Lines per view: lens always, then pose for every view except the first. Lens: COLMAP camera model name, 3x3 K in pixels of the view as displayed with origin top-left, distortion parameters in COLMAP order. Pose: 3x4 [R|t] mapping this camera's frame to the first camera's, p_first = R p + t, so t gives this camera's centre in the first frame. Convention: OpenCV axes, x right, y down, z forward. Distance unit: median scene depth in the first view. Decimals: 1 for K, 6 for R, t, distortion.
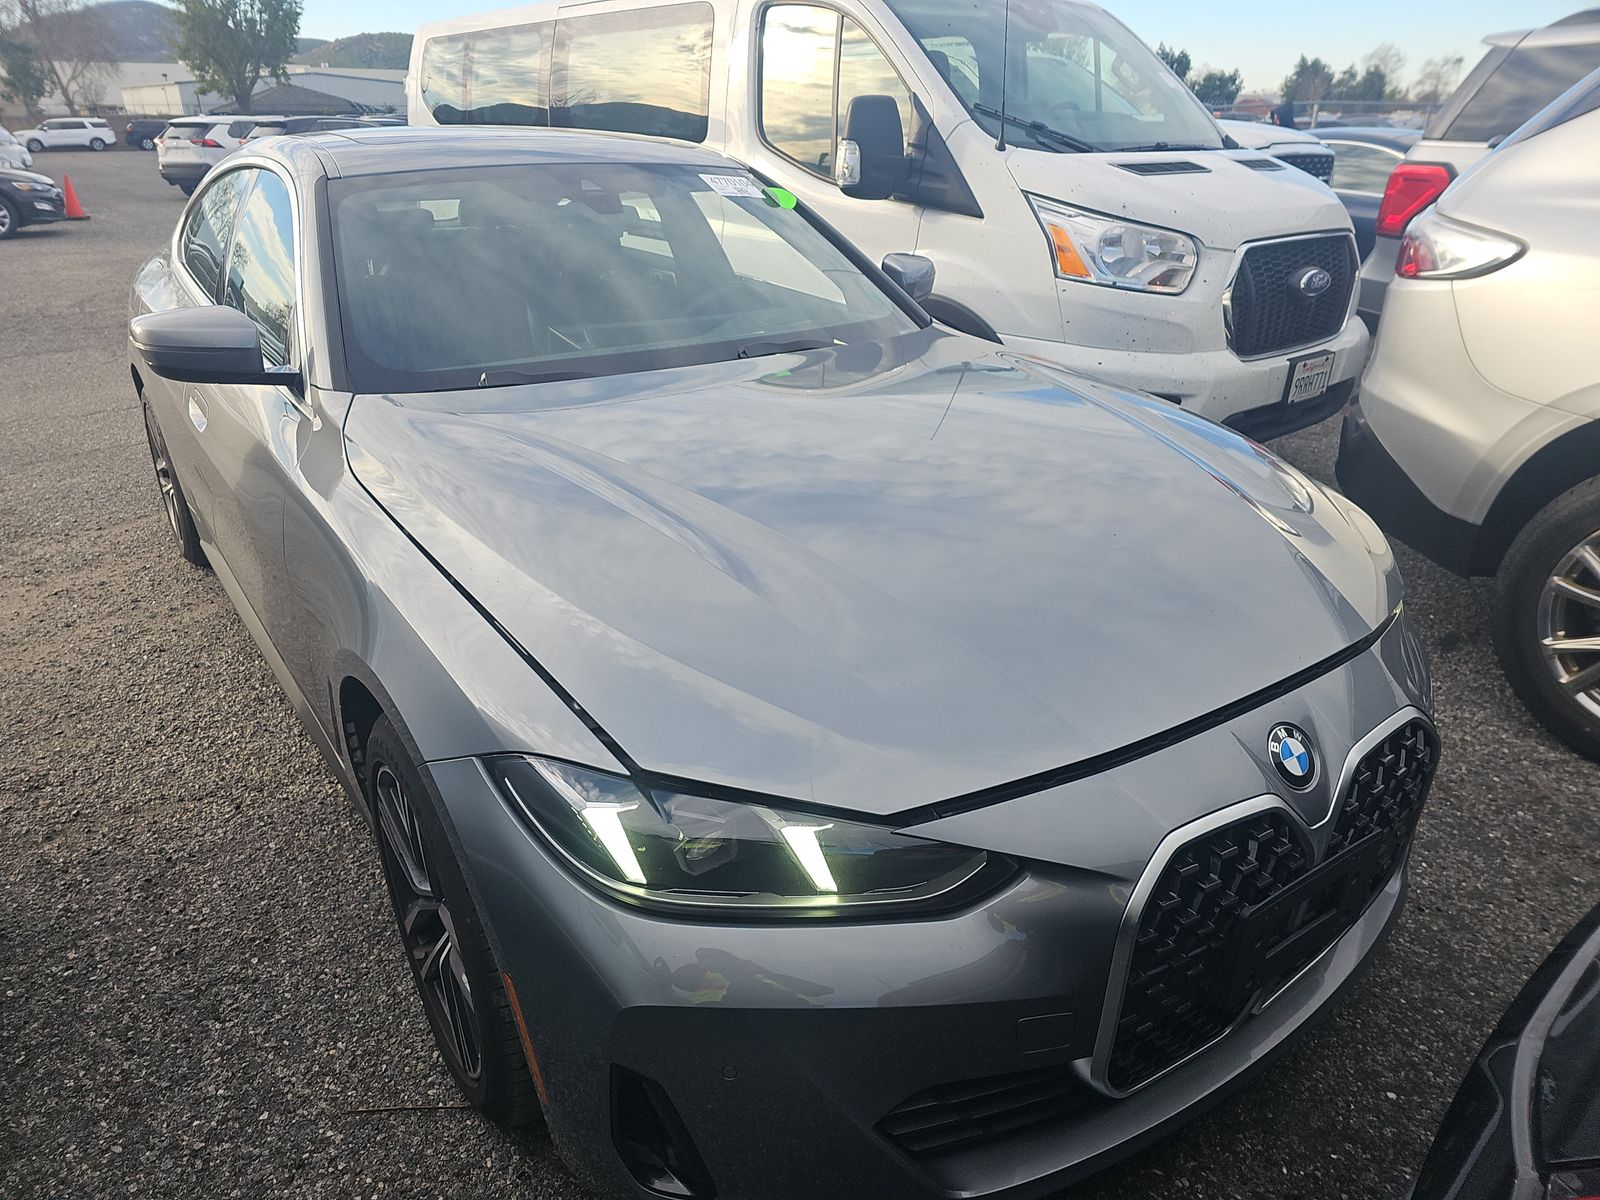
lens RADIAL K [[1062.1, 0, 793.7], [0, 1062.1, 602.5], [0, 0, 1]] dist [0.050528, -0.048556]
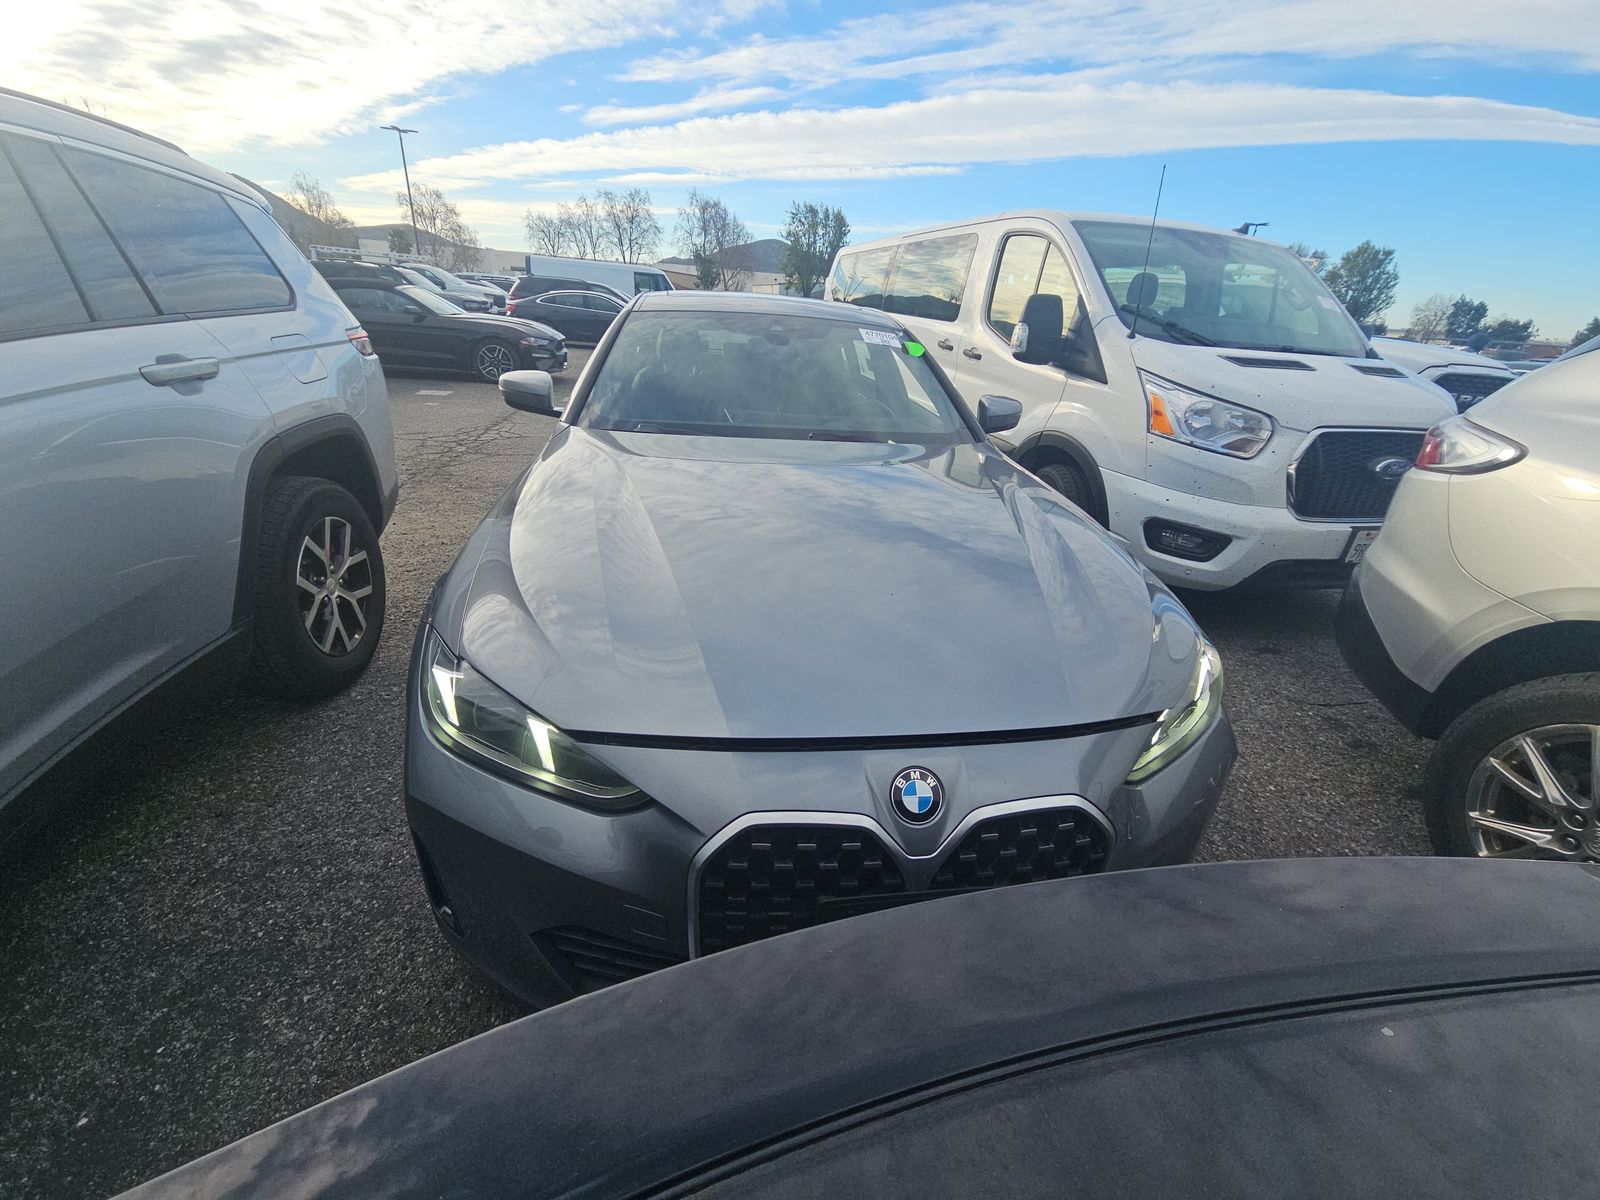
lens RADIAL K [[647.0, 0, 802.3], [0, 647.0, 586.6], [0, 0, 1]] dist [0.012690, -0.002242]
pose [[0.899576, 0.230475, -0.371004, 0.202172], [-0.240982, 0.970353, 0.018491, -0.024673], [0.364267, 0.072771, 0.928447, 0.091320]]
